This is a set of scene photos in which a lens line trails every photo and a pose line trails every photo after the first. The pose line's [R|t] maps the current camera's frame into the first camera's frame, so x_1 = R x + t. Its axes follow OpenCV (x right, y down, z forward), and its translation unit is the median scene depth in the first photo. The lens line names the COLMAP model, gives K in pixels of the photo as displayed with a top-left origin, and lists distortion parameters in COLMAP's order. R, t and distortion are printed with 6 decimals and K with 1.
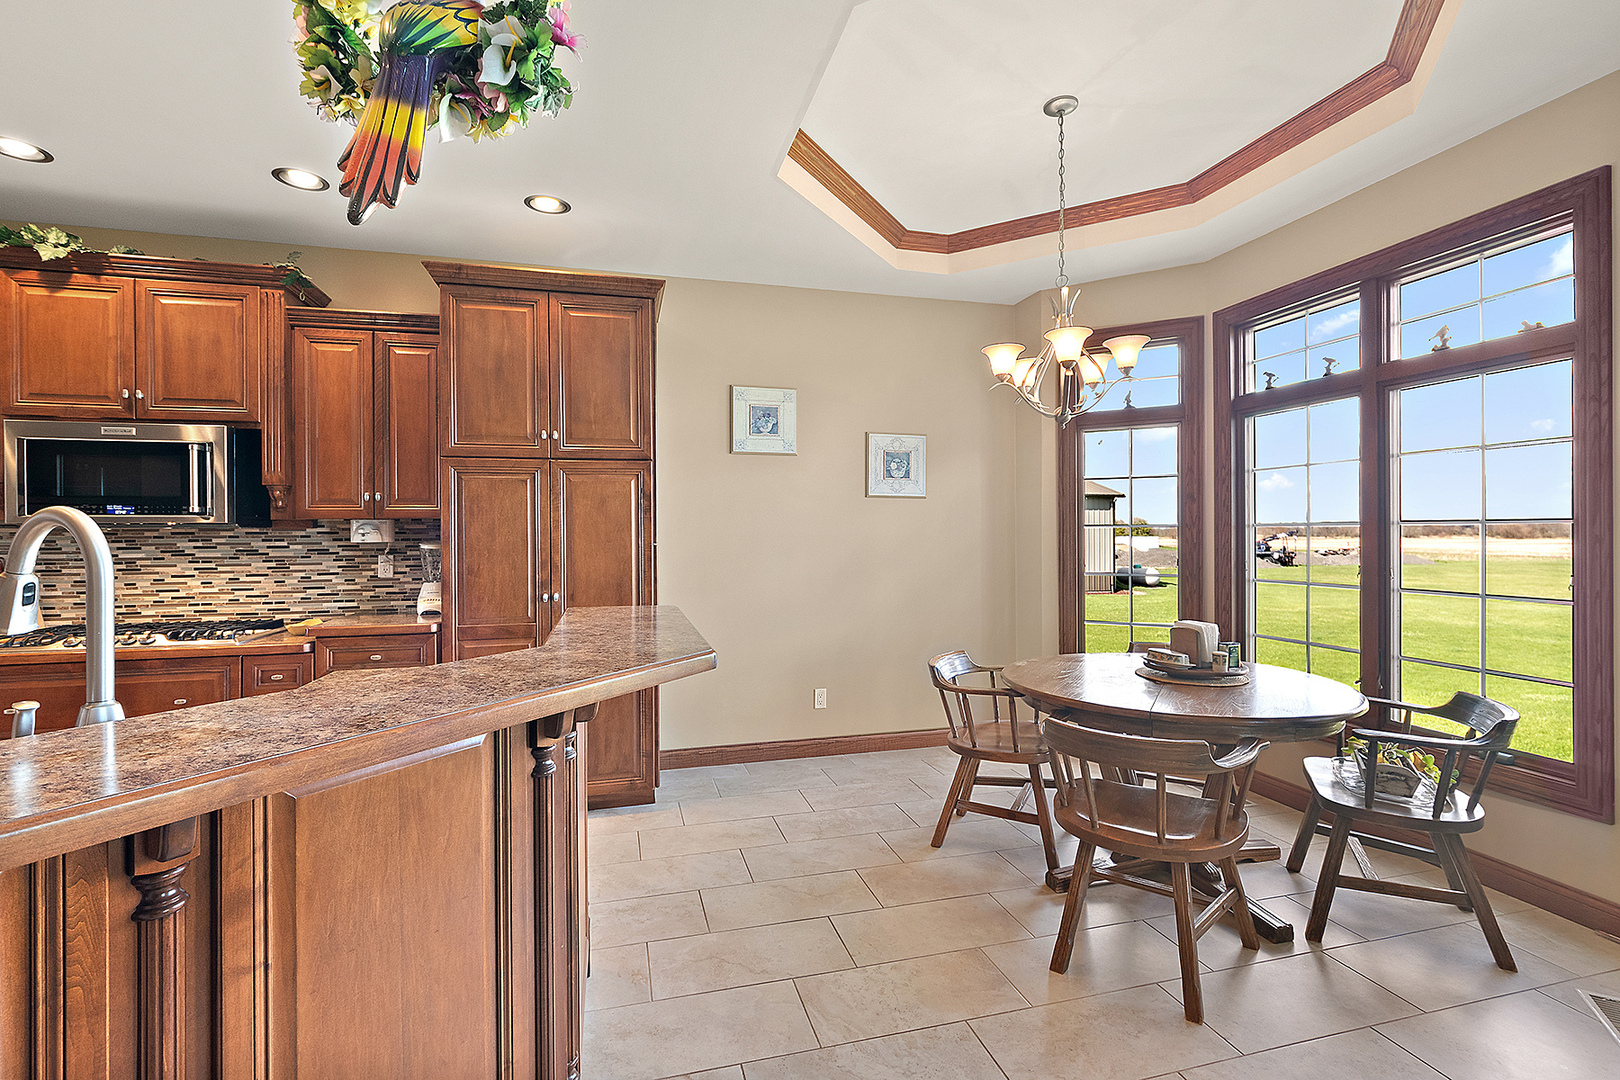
lens RADIAL K [[729.3, 0, 813.3], [0, 729.3, 530.6], [0, 0, 1]] dist [0.008776, -0.003368]
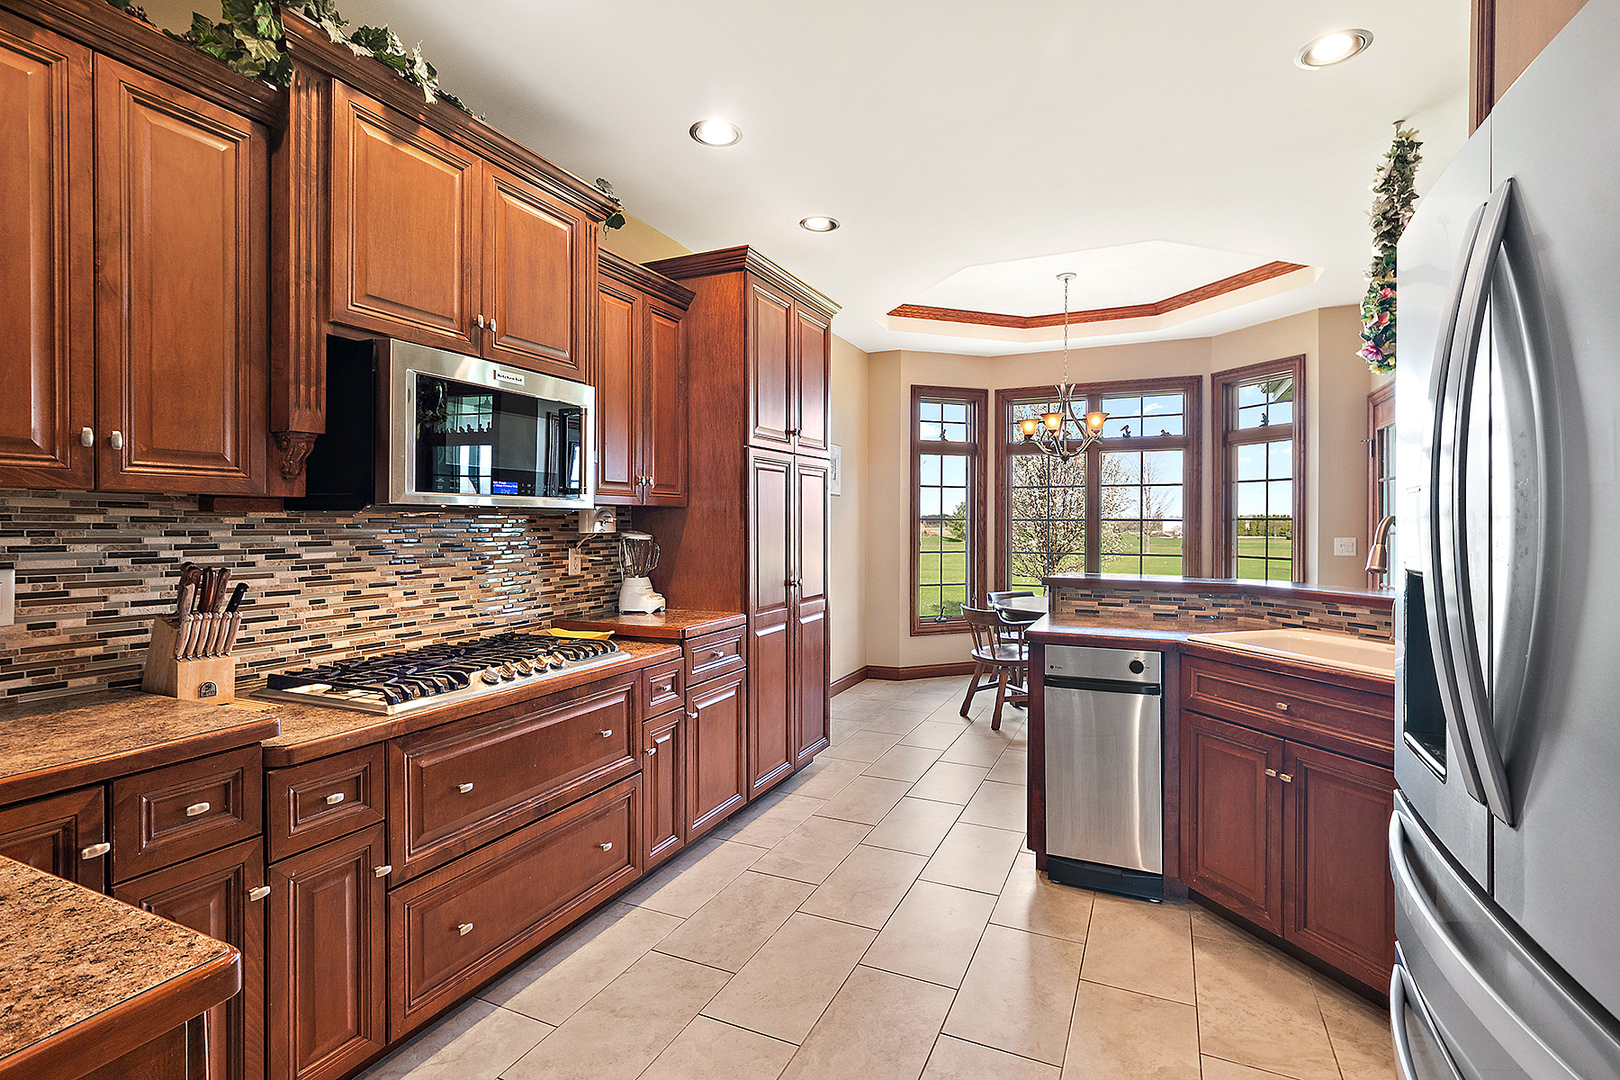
lens RADIAL K [[770.6, 0, 801.3], [0, 770.6, 525.1], [0, 0, 1]] dist [0.004339, -0.002607]
pose [[0.640143, 0.002663, 0.768251, -1.161501], [-0.004120, 0.999992, -0.000034, 0.006288], [-0.768244, -0.003143, 0.640149, 0.257804]]
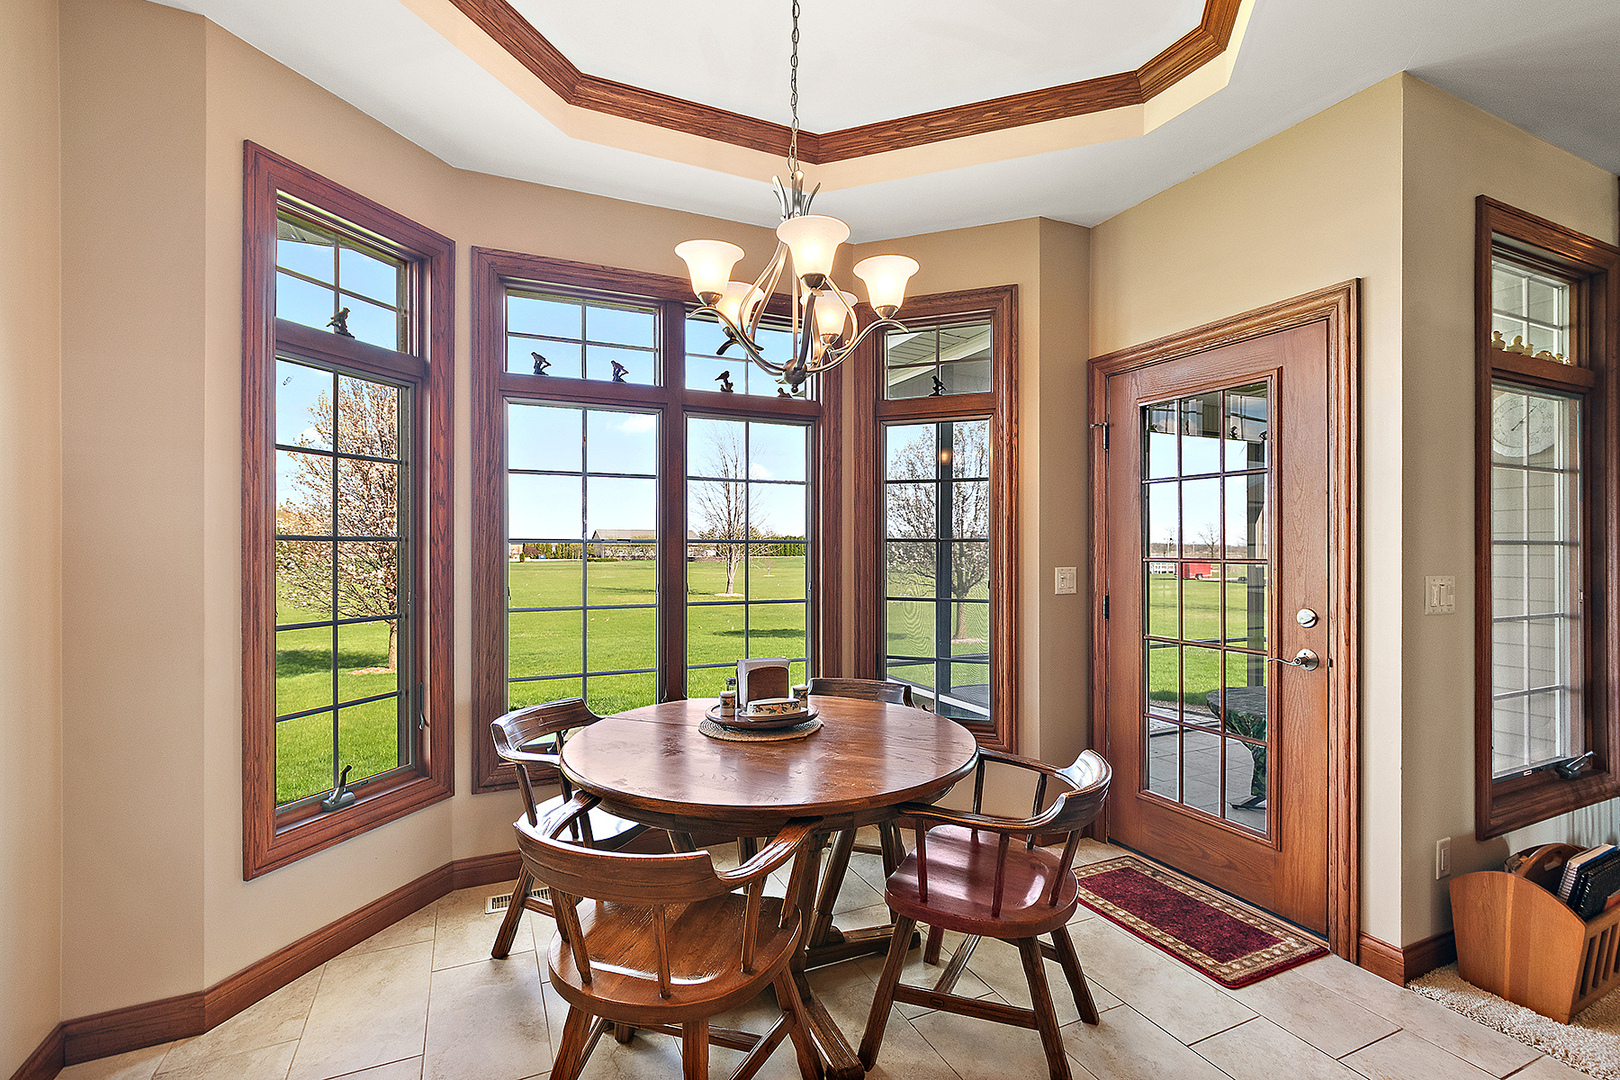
lens RADIAL K [[729.3, 0, 807.3], [0, 729.3, 549.0], [0, 0, 1]] dist [0.008776, -0.003368]
pose [[-0.170970, 0.000468, 0.985276, -0.243504], [0.002160, 0.999998, -0.000100, 0.001051], [-0.985274, 0.002111, -0.170970, 0.887112]]
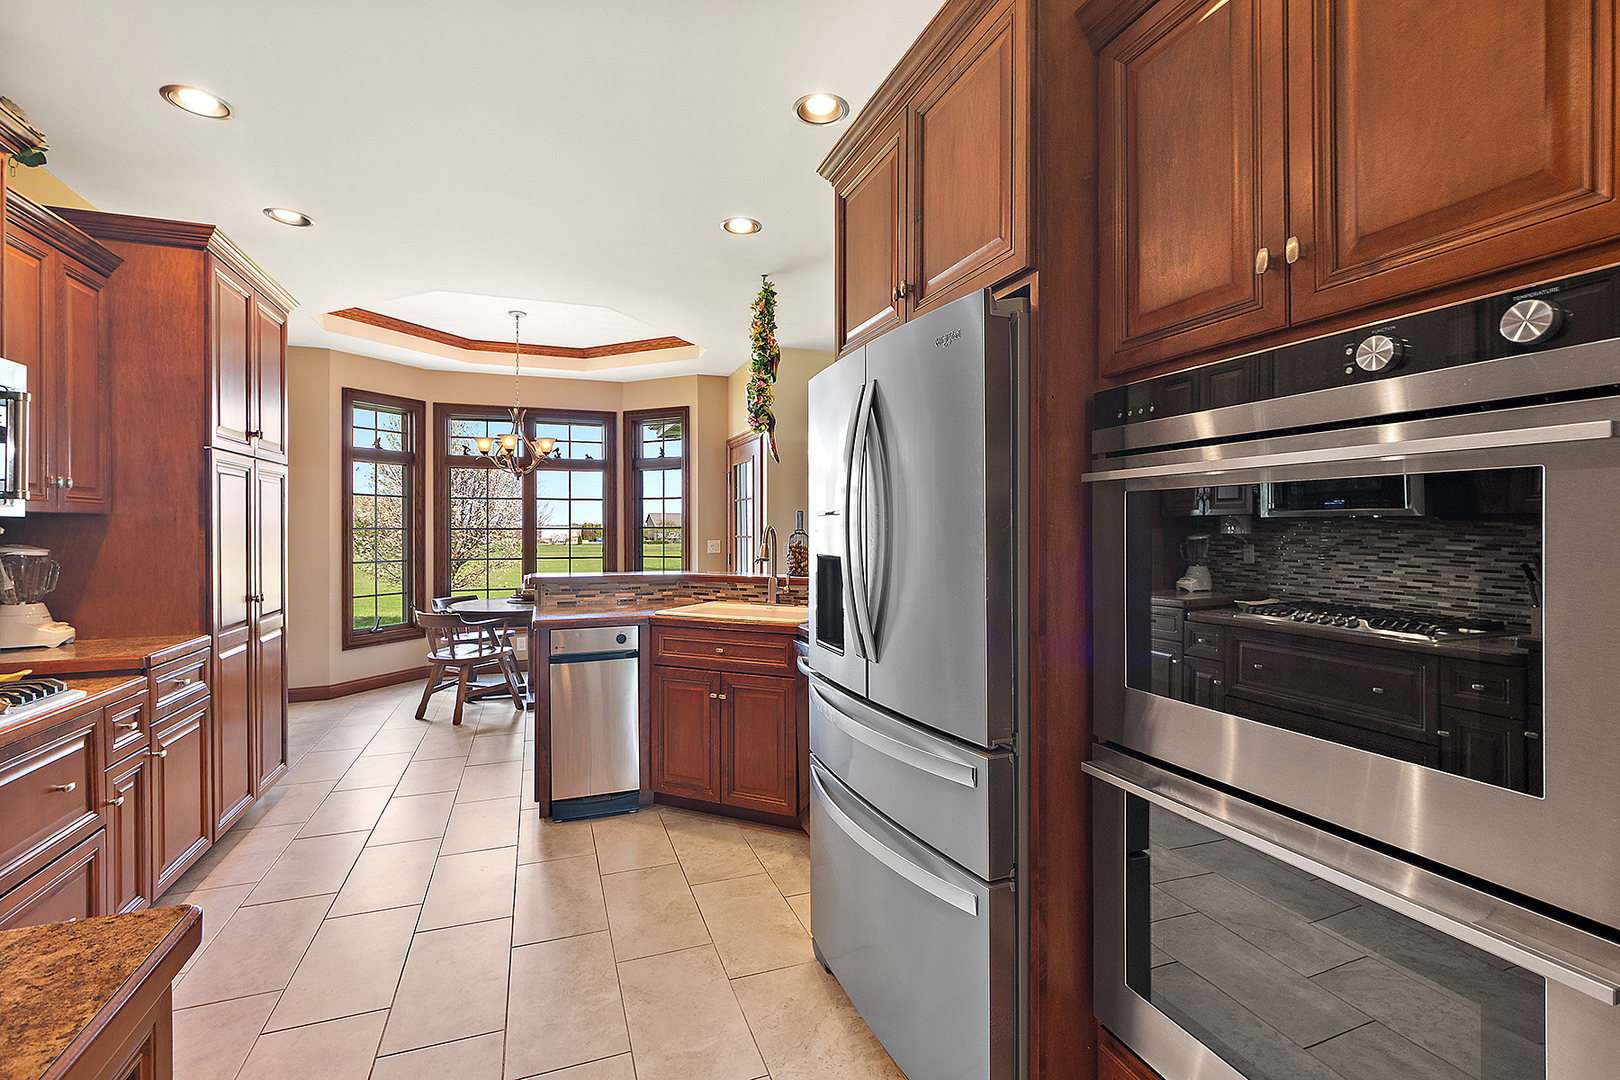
lens RADIAL K [[729.3, 0, 806.7], [0, 729.3, 535.7], [0, 0, 1]] dist [0.008776, -0.003368]
pose [[-0.094769, -0.003184, 0.995494, -1.343793], [0.005561, 0.999978, 0.003728, 0.007186], [-0.995484, 0.005890, -0.094749, 0.339675]]
